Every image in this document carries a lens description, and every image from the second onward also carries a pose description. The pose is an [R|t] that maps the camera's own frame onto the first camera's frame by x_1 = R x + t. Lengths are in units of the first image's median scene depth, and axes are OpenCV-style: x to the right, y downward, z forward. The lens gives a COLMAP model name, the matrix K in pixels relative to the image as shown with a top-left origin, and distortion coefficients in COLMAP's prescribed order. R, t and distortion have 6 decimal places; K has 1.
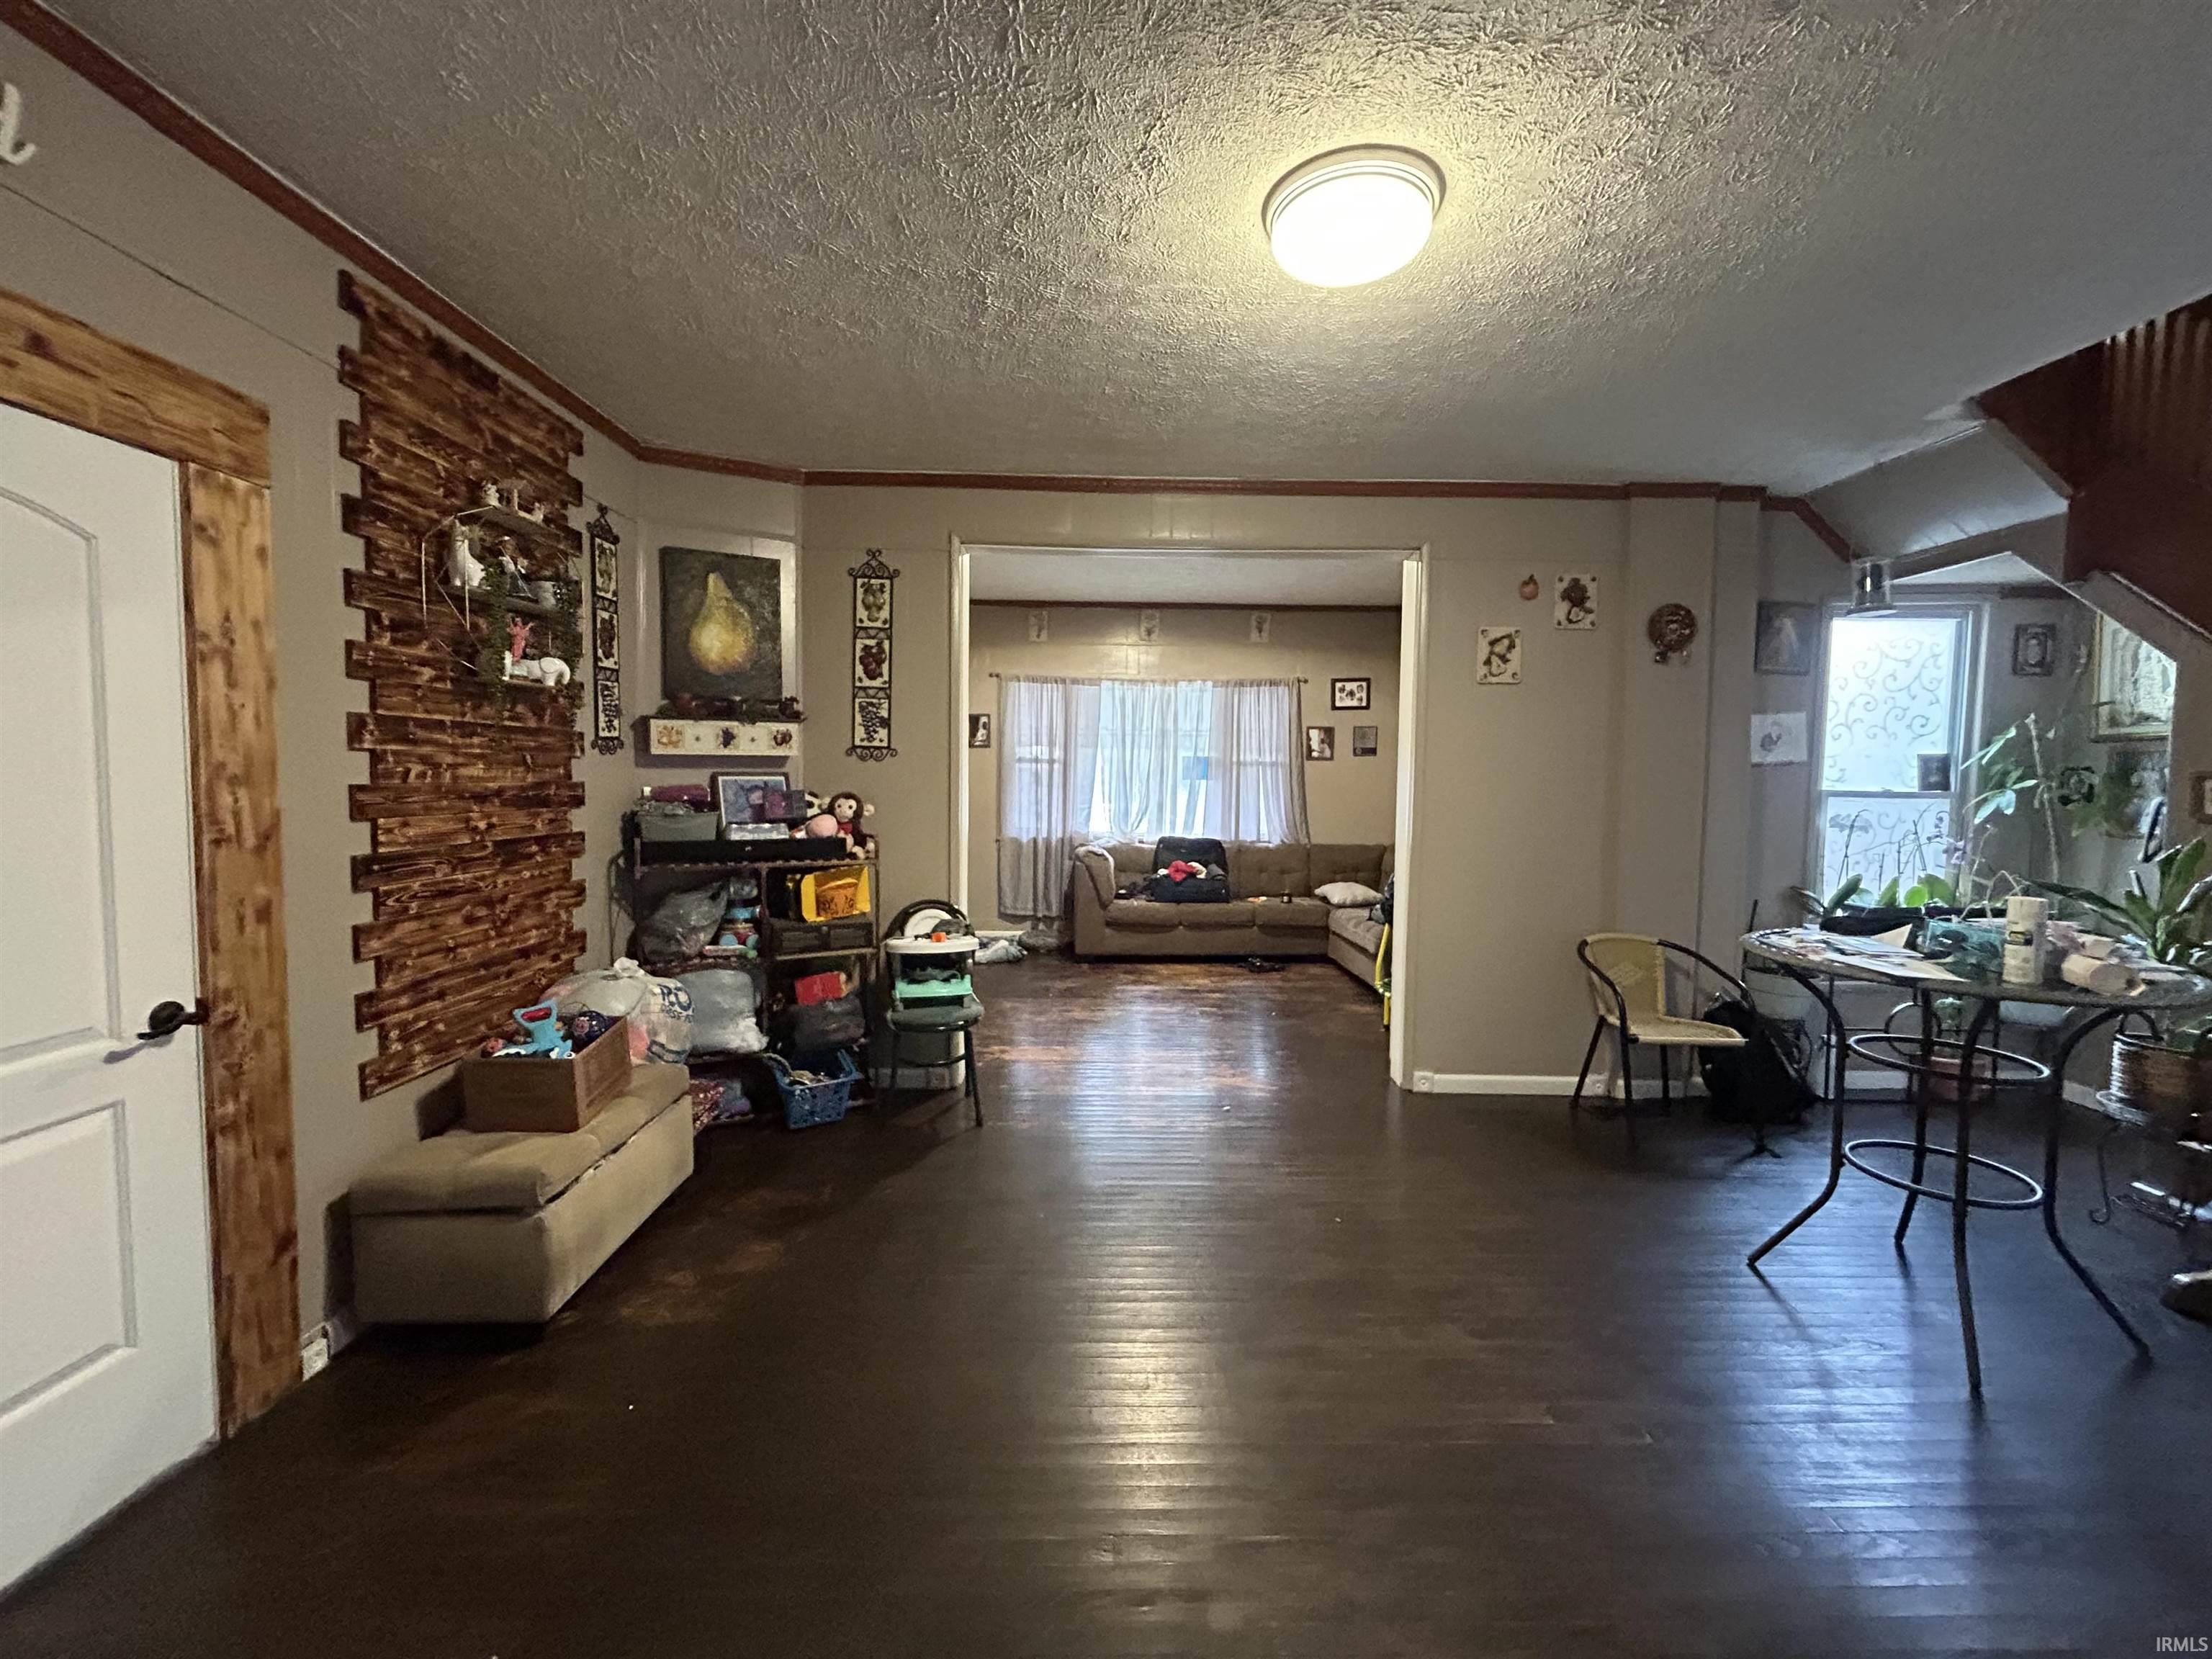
lens RADIAL K [[893.1, 0, 1106.2], [0, 893.1, 821.8], [0, 0, 1]] dist [-0.000982, 0.000278]
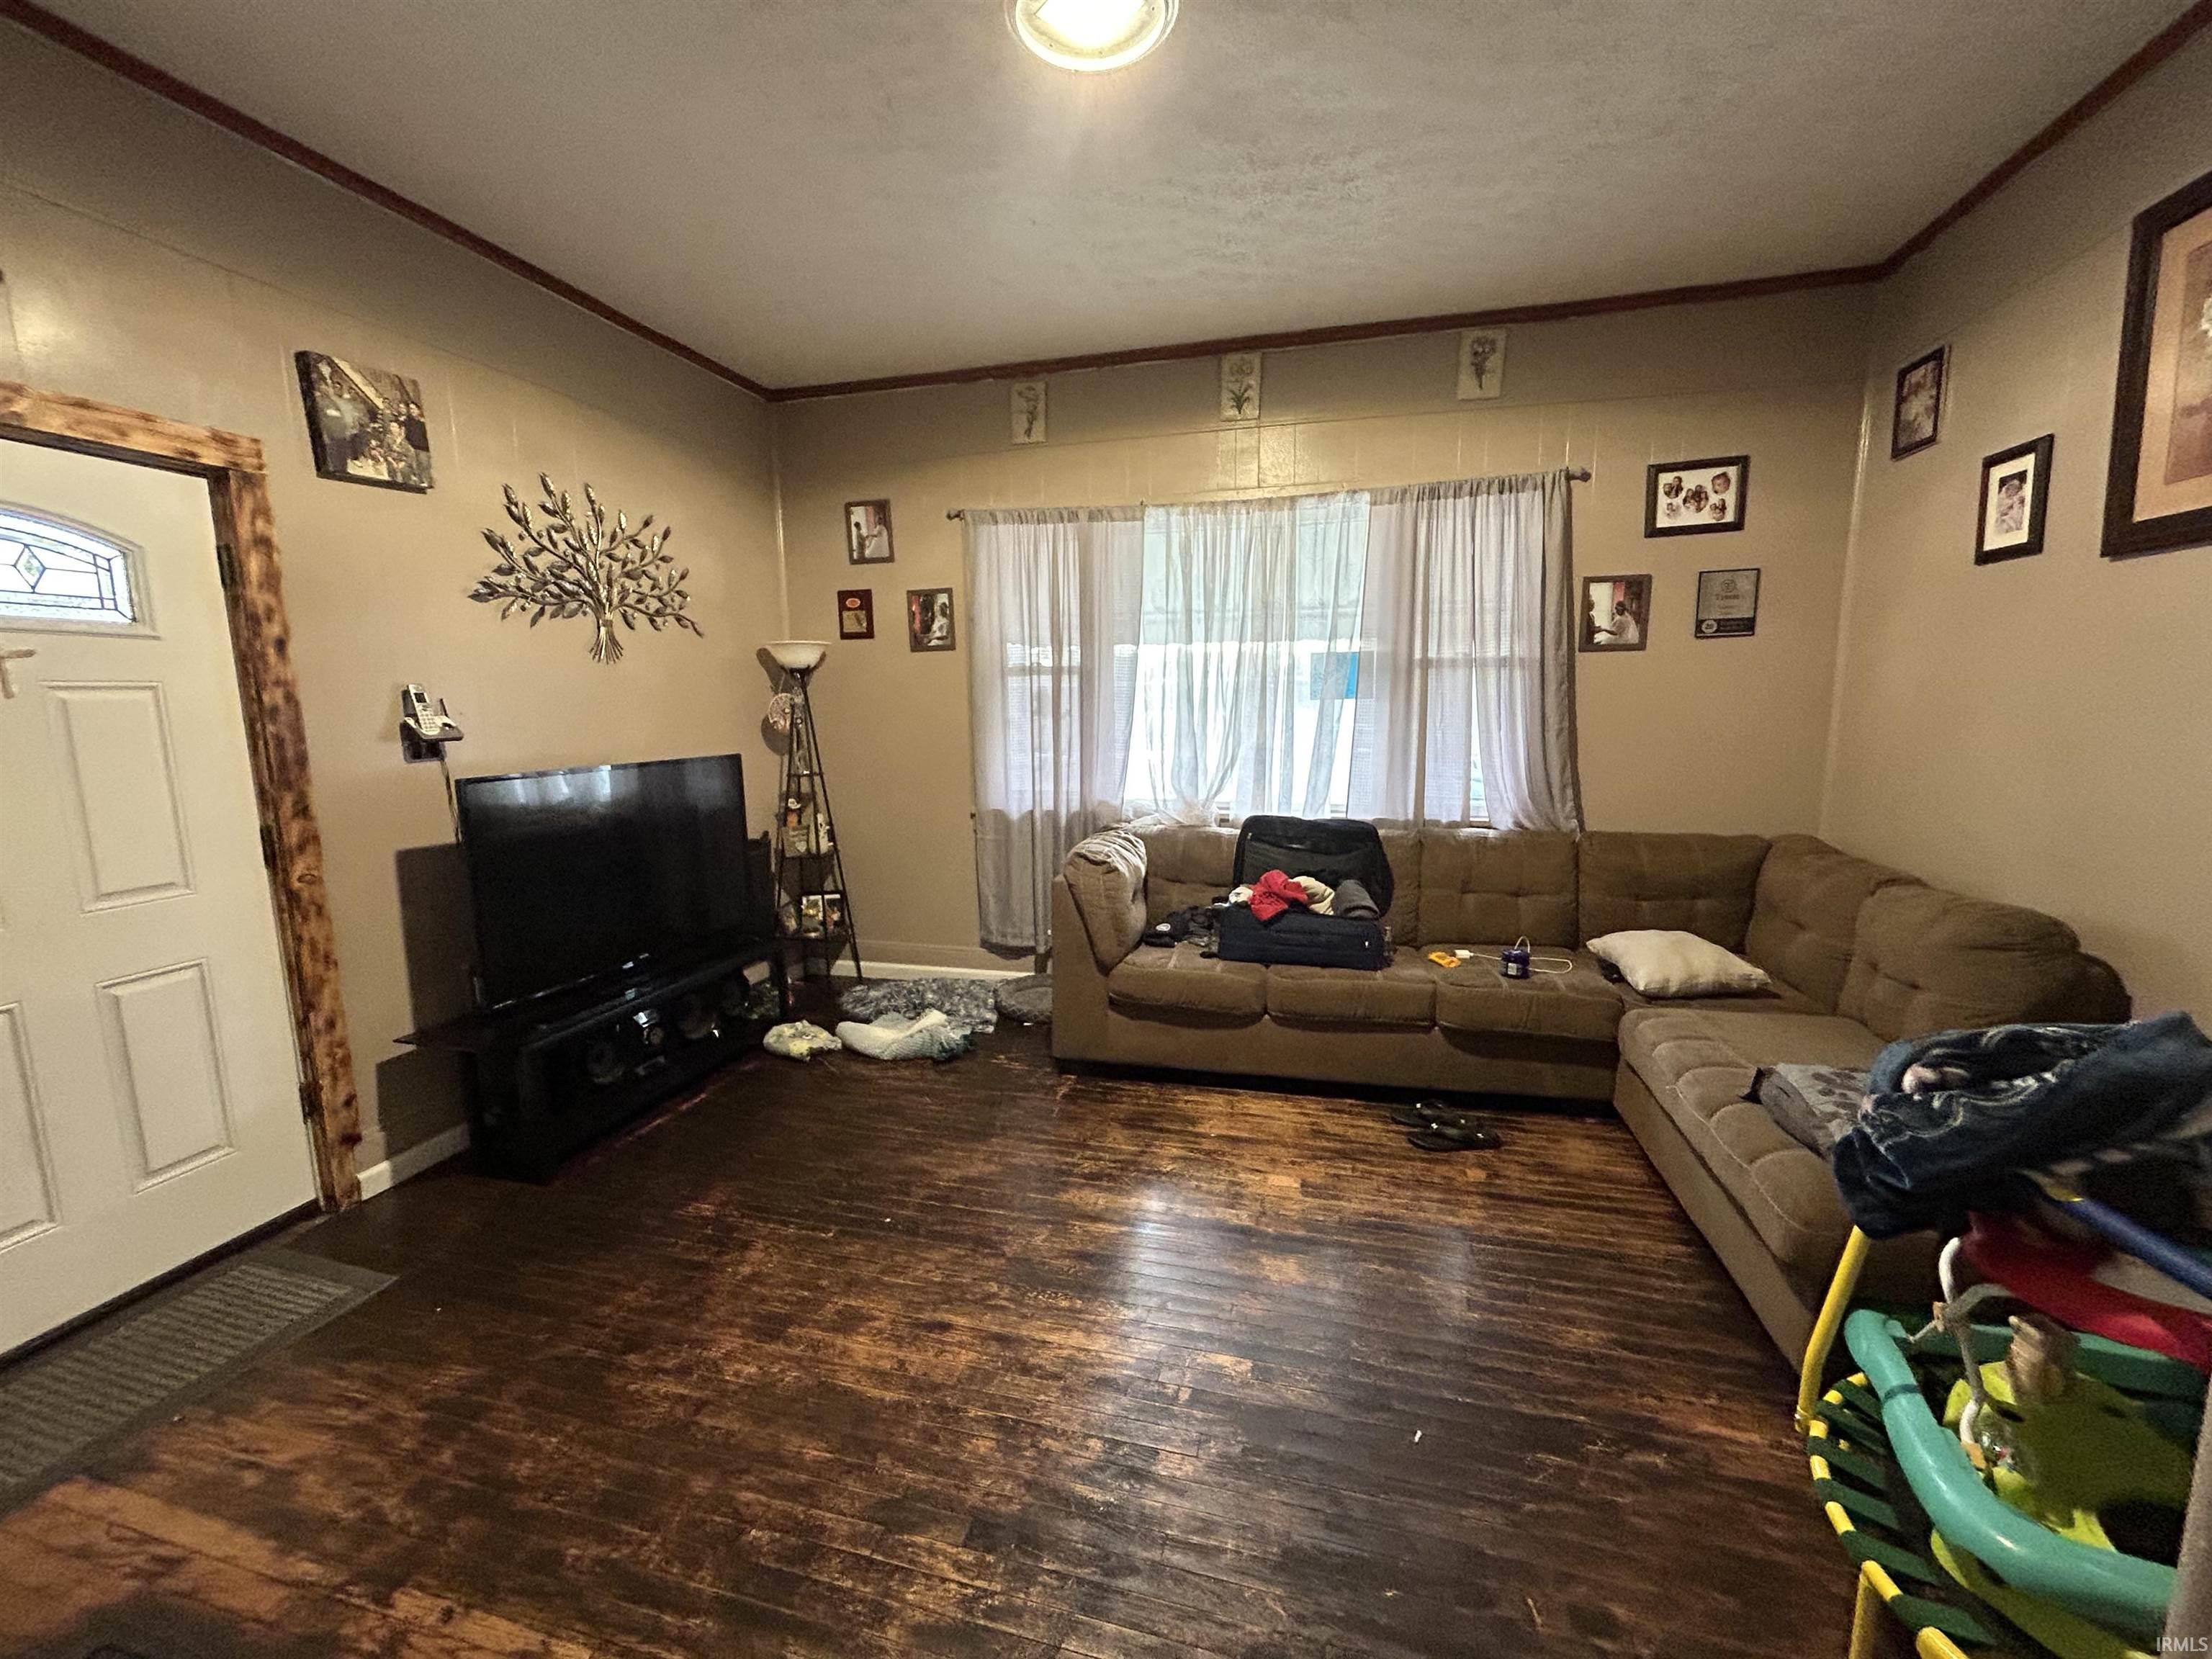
lens RADIAL K [[908.3, 0, 1101.2], [0, 908.3, 822.5], [0, 0, 1]] dist [0.000062, 0.005808]
pose [[0.962442, 0.013641, -0.271145, 0.286235], [0.011732, 0.995714, 0.091737, -0.066470], [0.271234, -0.091473, 0.958157, 1.184765]]
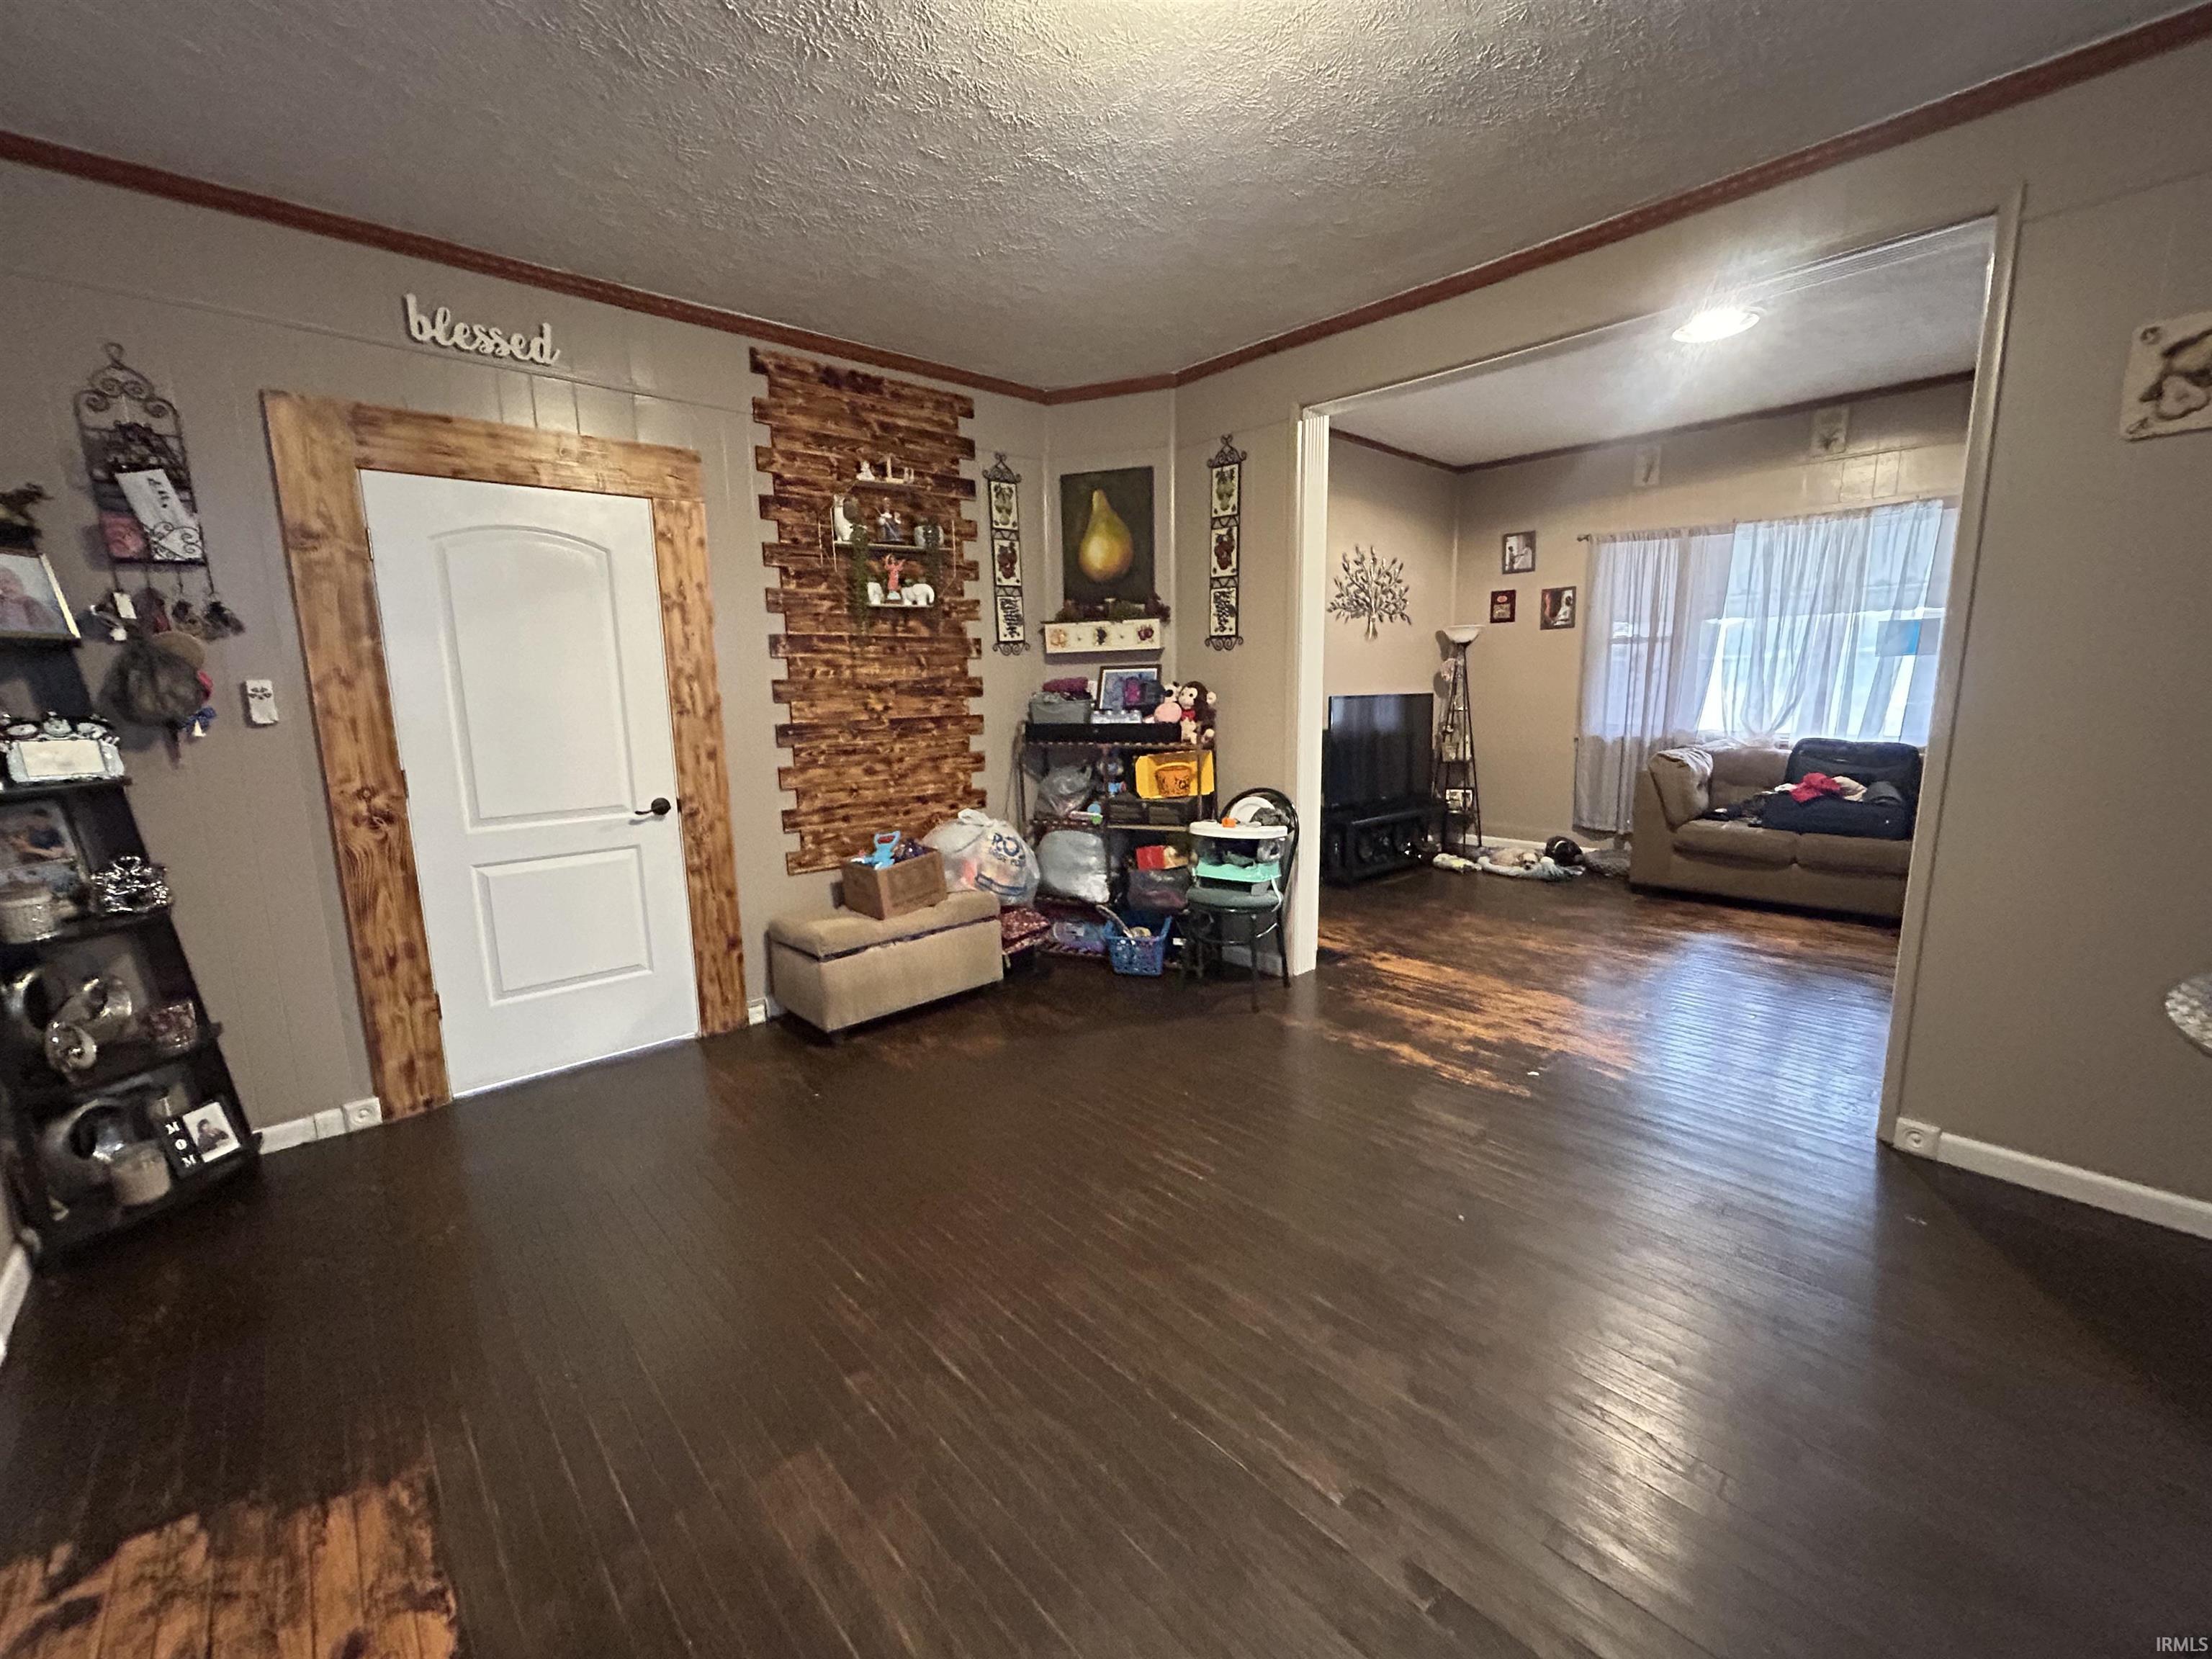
lens RADIAL K [[908.3, 0, 1101.2], [0, 908.3, 822.5], [0, 0, 1]] dist [0.000062, 0.005808]
pose [[0.667106, 0.093050, -0.739128, 0.555310], [-0.011245, 0.993313, 0.114900, 0.013698], [0.744877, -0.068339, 0.663692, 0.236545]]
